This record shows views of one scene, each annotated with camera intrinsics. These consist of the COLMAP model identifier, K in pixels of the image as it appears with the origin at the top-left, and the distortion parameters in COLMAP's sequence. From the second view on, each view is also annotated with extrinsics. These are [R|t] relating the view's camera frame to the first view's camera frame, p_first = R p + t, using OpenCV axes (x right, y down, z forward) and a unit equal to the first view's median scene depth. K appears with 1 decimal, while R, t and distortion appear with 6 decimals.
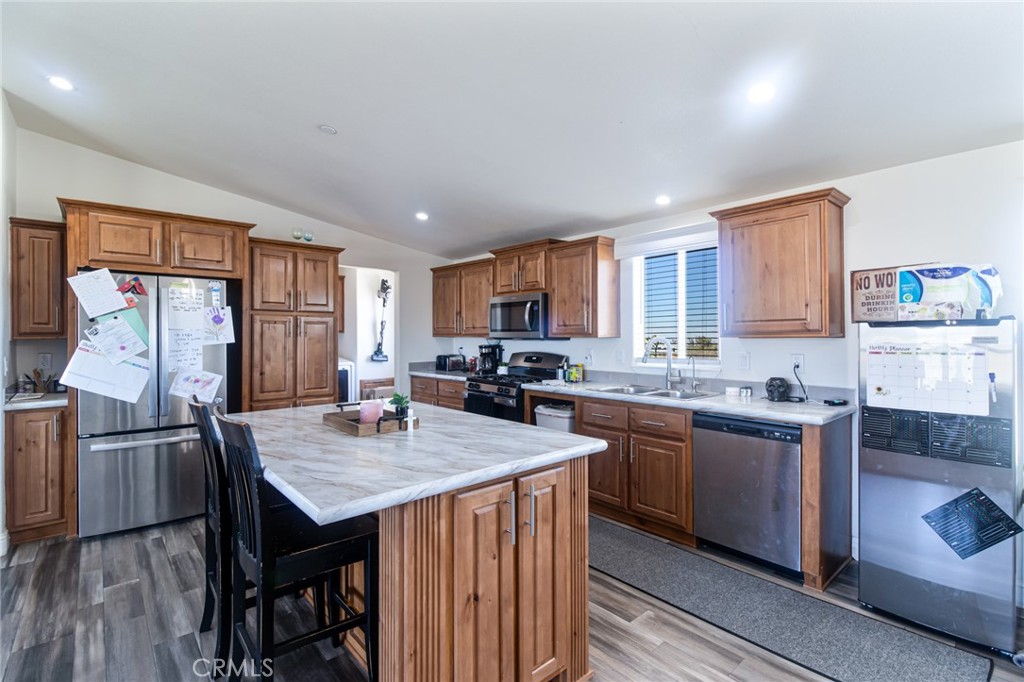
lens RADIAL K [[468.2, 0, 513.3], [0, 468.2, 336.8], [0, 0, 1]] dist [0.003149, -0.000036]
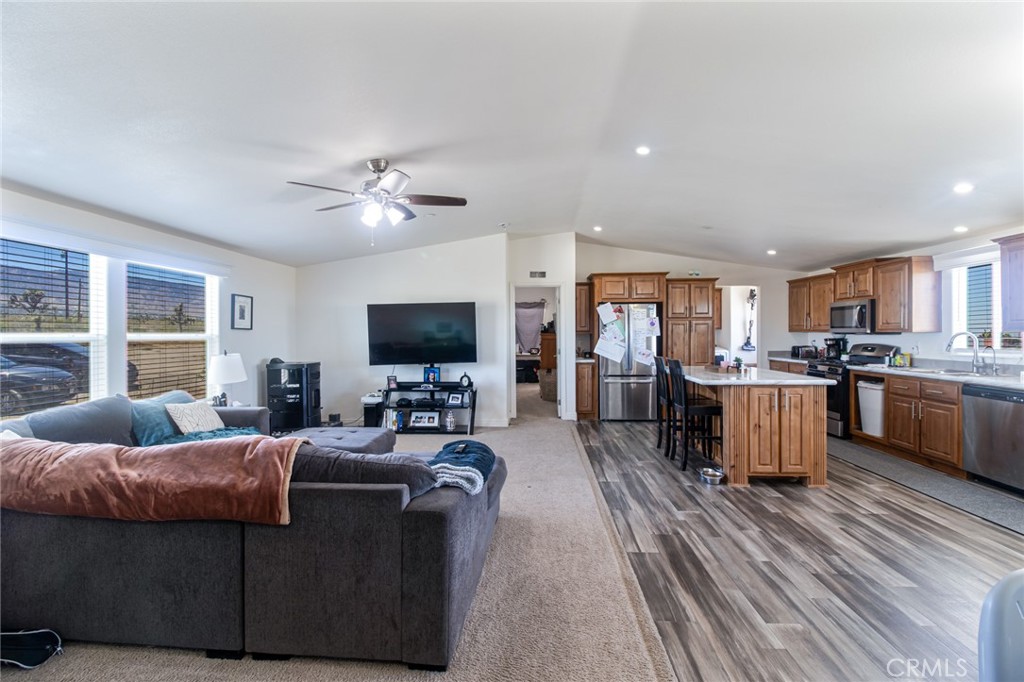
lens RADIAL K [[468.2, 0, 513.3], [0, 468.2, 336.8], [0, 0, 1]] dist [0.003149, -0.000036]
pose [[0.710844, 0.003866, -0.703339, 0.303323], [0.002989, 0.999959, 0.008517, -0.000433], [0.703344, -0.008156, 0.710803, -0.723807]]
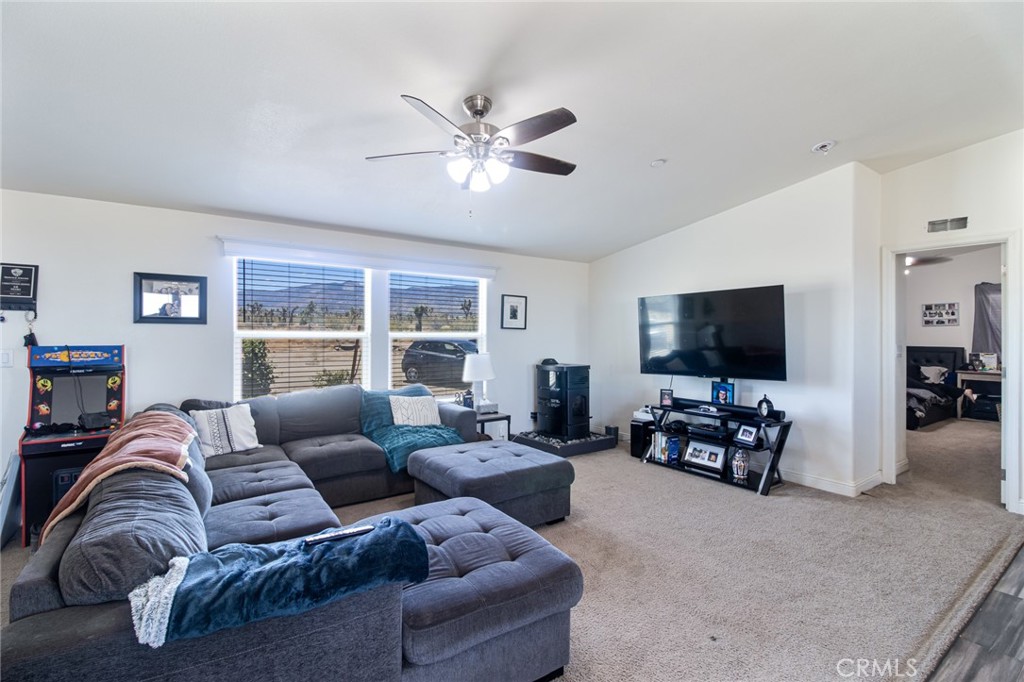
lens RADIAL K [[468.2, 0, 513.3], [0, 468.2, 336.8], [0, 0, 1]] dist [0.003149, -0.000036]
pose [[-0.109303, 0.007391, -0.993981, 0.151607], [-0.003736, 0.999962, 0.007846, -0.000370], [0.994002, 0.004571, -0.109271, -0.147229]]
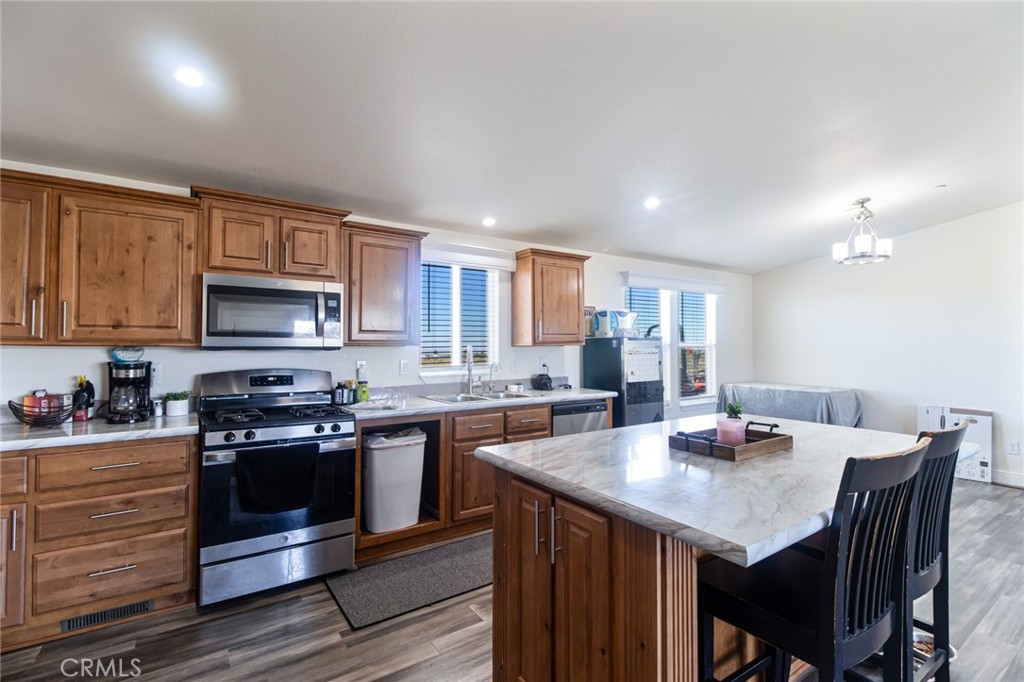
lens RADIAL K [[477.0, 0, 512.8], [0, 477.0, 345.7], [0, 0, 1]] dist [-0.019263, -0.000017]
pose [[0.103052, 0.000769, 0.994676, -0.679214], [-0.000400, 1.000000, -0.000731, 0.001234], [-0.994676, -0.000323, 0.103052, 0.710876]]
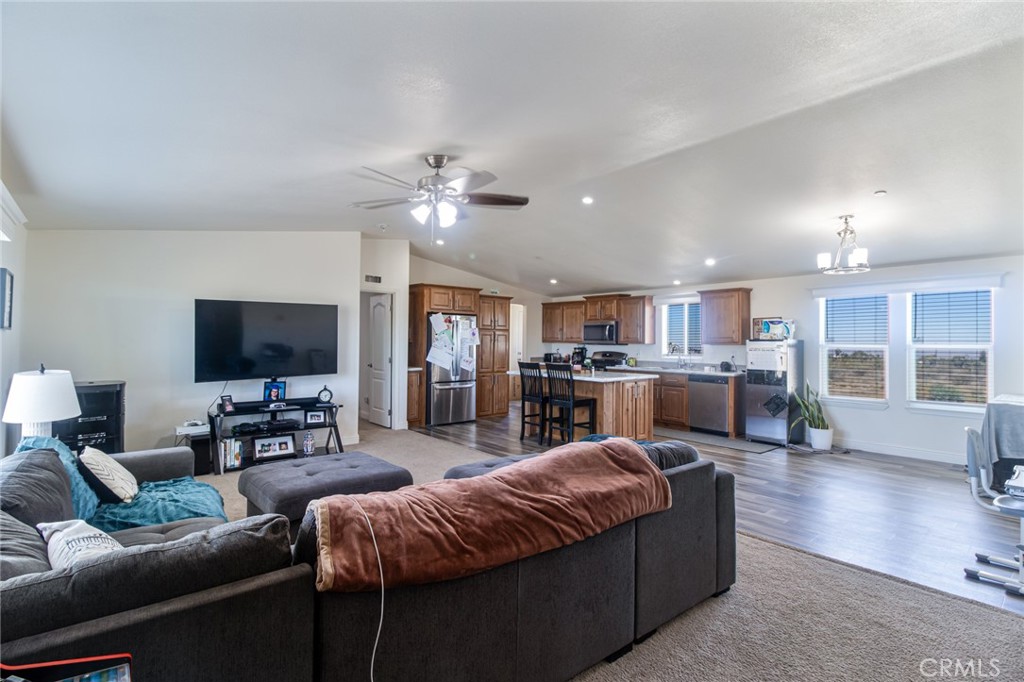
lens RADIAL K [[479.8, 0, 512.7], [0, 479.8, 337.7], [0, 0, 1]] dist [0.003291, 0.000082]
pose [[0.999703, 0.010248, -0.022101, -0.349142], [-0.010468, 0.999897, -0.009870, 0.000774], [0.021997, 0.010098, 0.999707, -1.108040]]
